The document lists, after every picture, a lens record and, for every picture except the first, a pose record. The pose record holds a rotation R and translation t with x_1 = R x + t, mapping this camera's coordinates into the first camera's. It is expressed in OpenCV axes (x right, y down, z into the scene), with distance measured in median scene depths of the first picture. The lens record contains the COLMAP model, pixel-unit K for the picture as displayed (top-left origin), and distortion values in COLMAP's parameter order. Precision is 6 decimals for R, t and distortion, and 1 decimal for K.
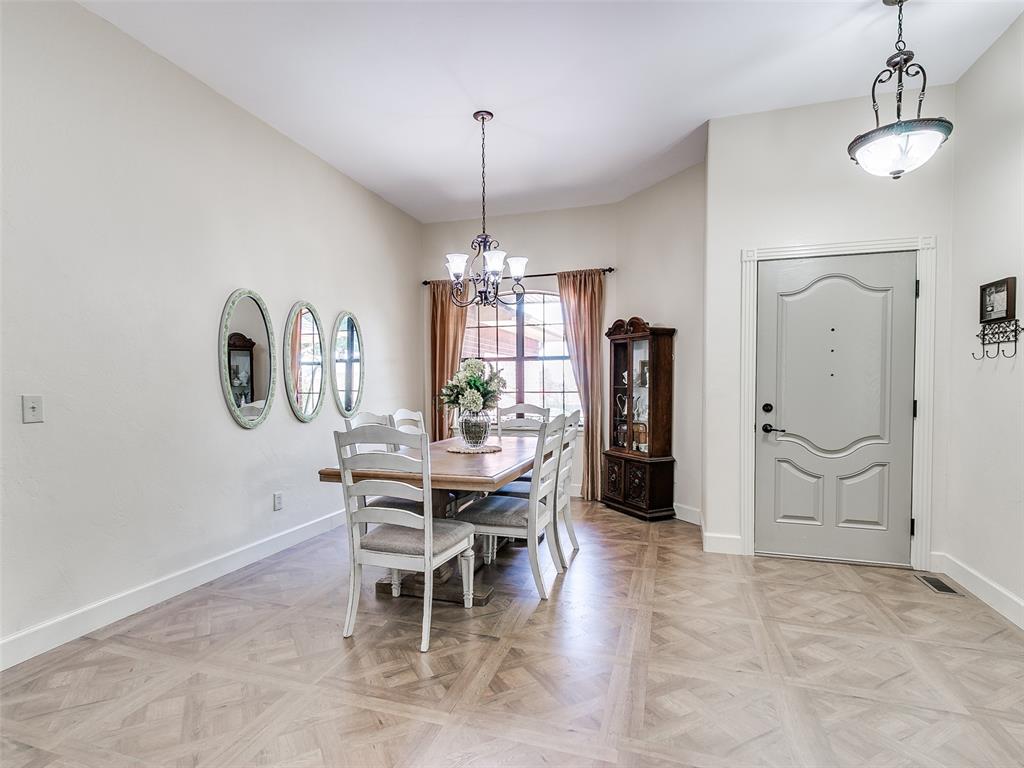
lens RADIAL K [[534.4, 0, 489.5], [0, 534.4, 398.8], [0, 0, 1]] dist [-0.002456, -0.000622]
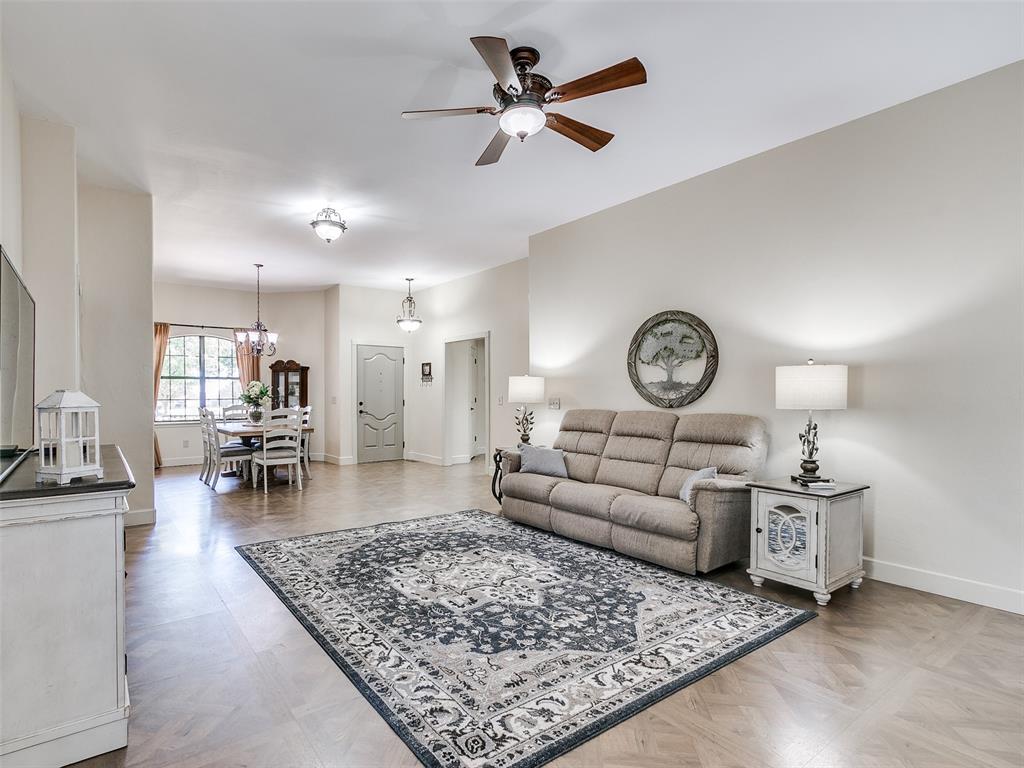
lens RADIAL K [[532.1, 0, 446.6], [0, 532.1, 395.8], [0, 0, 1]] dist [0.006145, 0.000506]
pose [[0.606614, 0.000392, 0.794996, -1.239456], [0.022857, 0.999578, -0.017933, 0.035621], [-0.794668, 0.029049, 0.606349, -0.849578]]
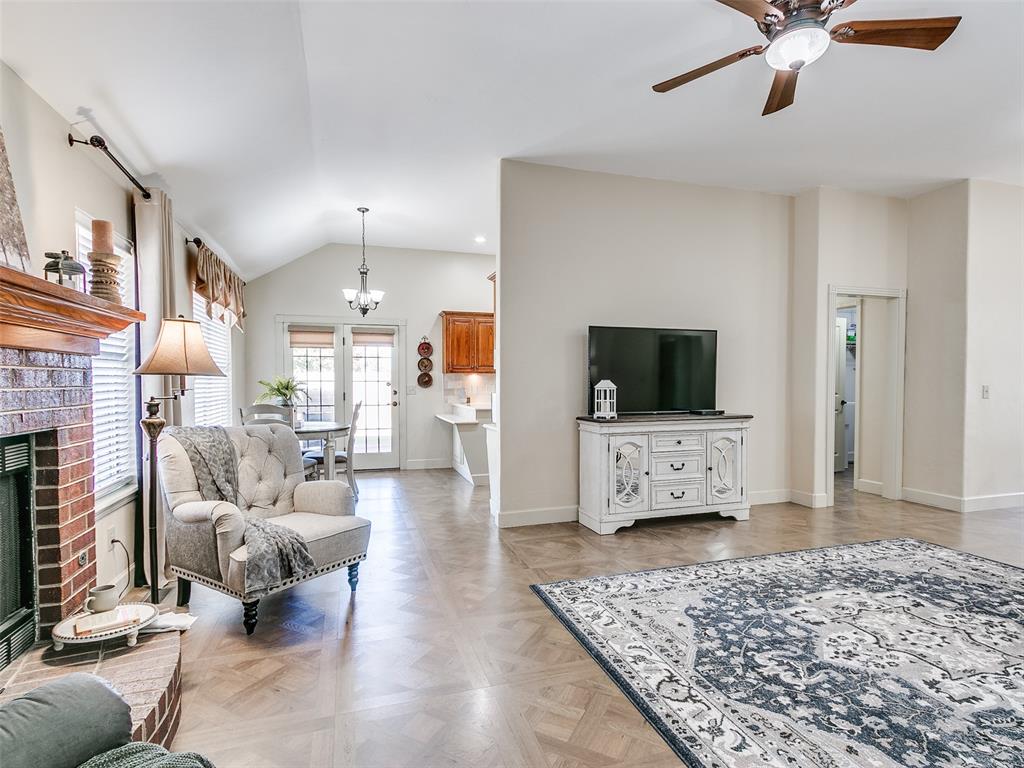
lens RADIAL K [[526.8, 0, 513.0], [0, 526.8, 395.6], [0, 0, 1]] dist [0.003126, 0.000088]
pose [[0.582520, 0.028276, -0.812325, -0.179845], [-0.028395, 0.999493, 0.014429, 0.036688], [0.812321, 0.014660, 0.583027, -1.128313]]
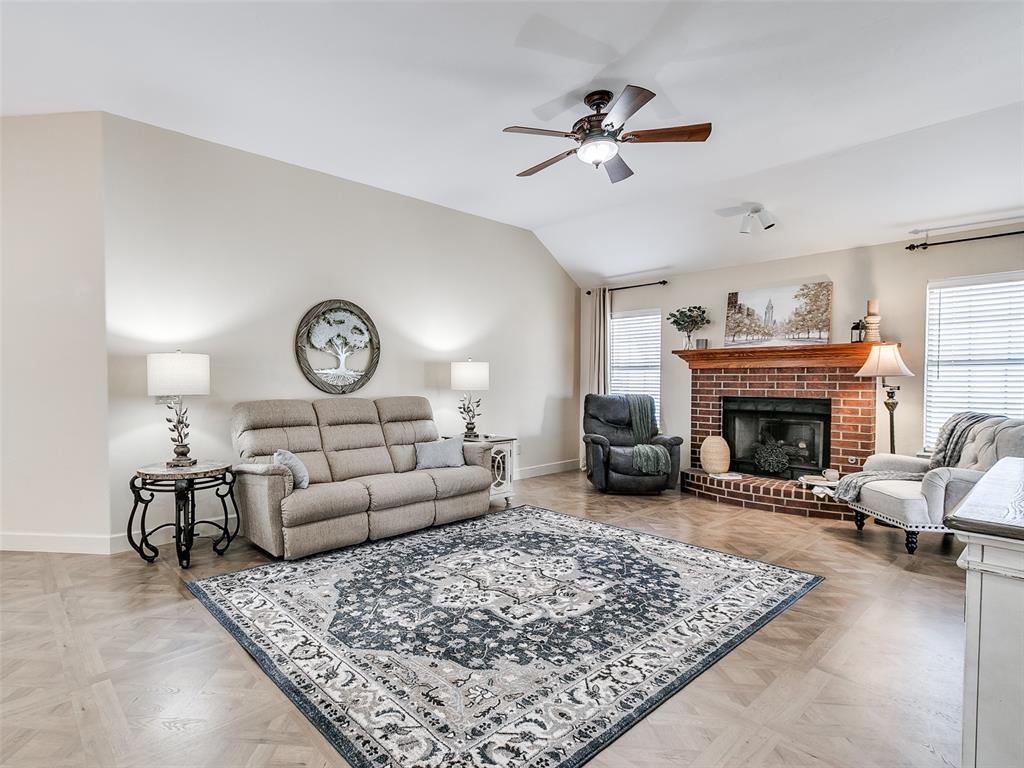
lens RADIAL K [[524.4, 0, 449.3], [0, 524.4, 391.1], [0, 0, 1]] dist [0.002119, -0.000933]
pose [[-0.861157, -0.006994, 0.508291, -0.778422], [0.019335, 0.998731, 0.046500, -0.009693], [-0.507971, 0.049872, -0.859929, 0.519320]]
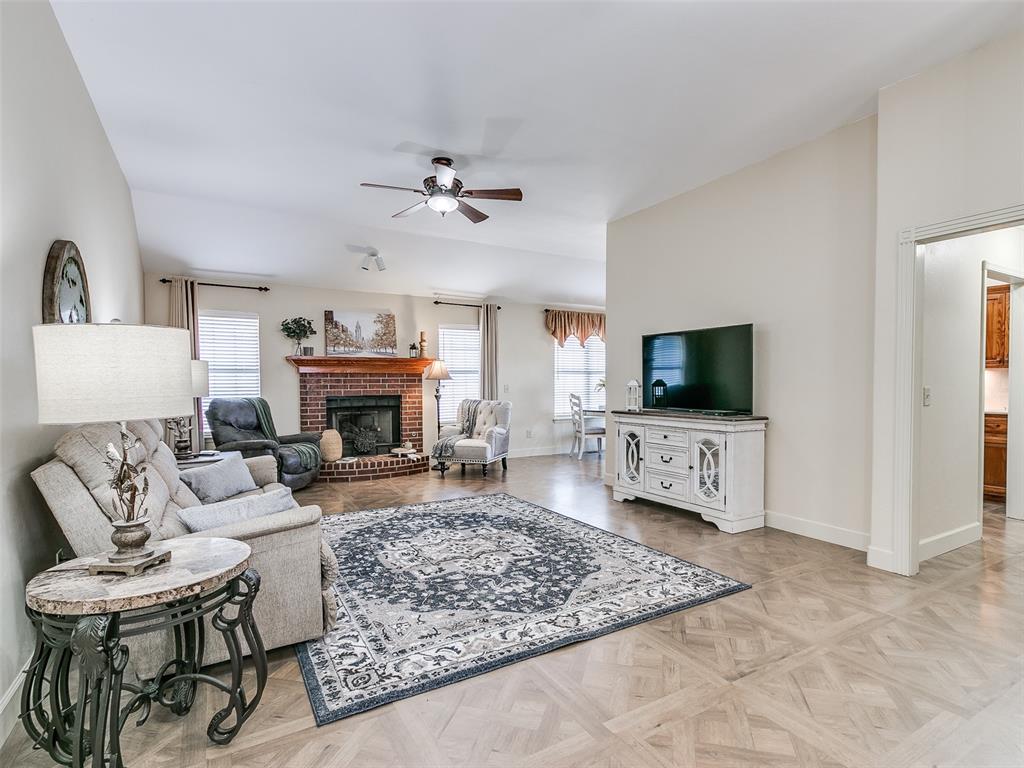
lens RADIAL K [[512.3, 0, 516.2], [0, 512.3, 396.9], [0, 0, 1]] dist [-0.000389, 0.000219]
pose [[-0.664045, 0.031795, -0.747016, 0.269170], [-0.014680, 0.998348, 0.055542, -0.015341], [0.747548, 0.047848, -0.662482, 0.477587]]
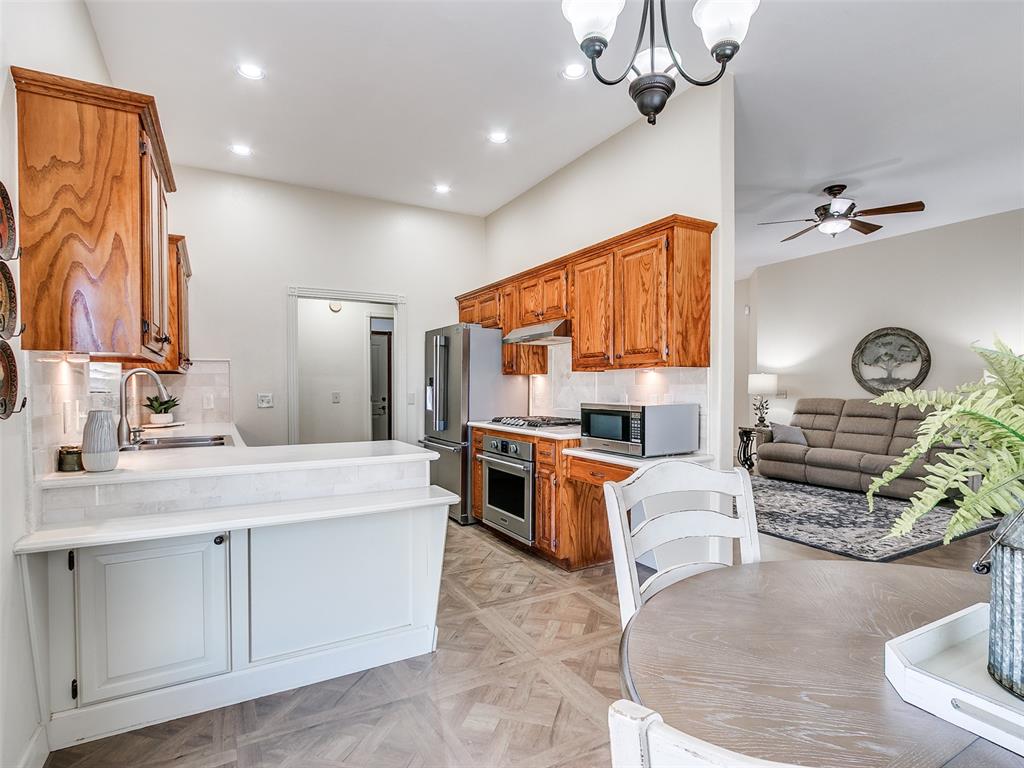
lens RADIAL K [[534.4, 0, 489.5], [0, 534.4, 398.8], [0, 0, 1]] dist [-0.002456, -0.000622]
pose [[0.685468, -0.014825, 0.727952, -2.146265], [0.023568, 0.999721, -0.001833, 0.032137], [-0.727722, 0.018412, 0.685625, -0.748650]]
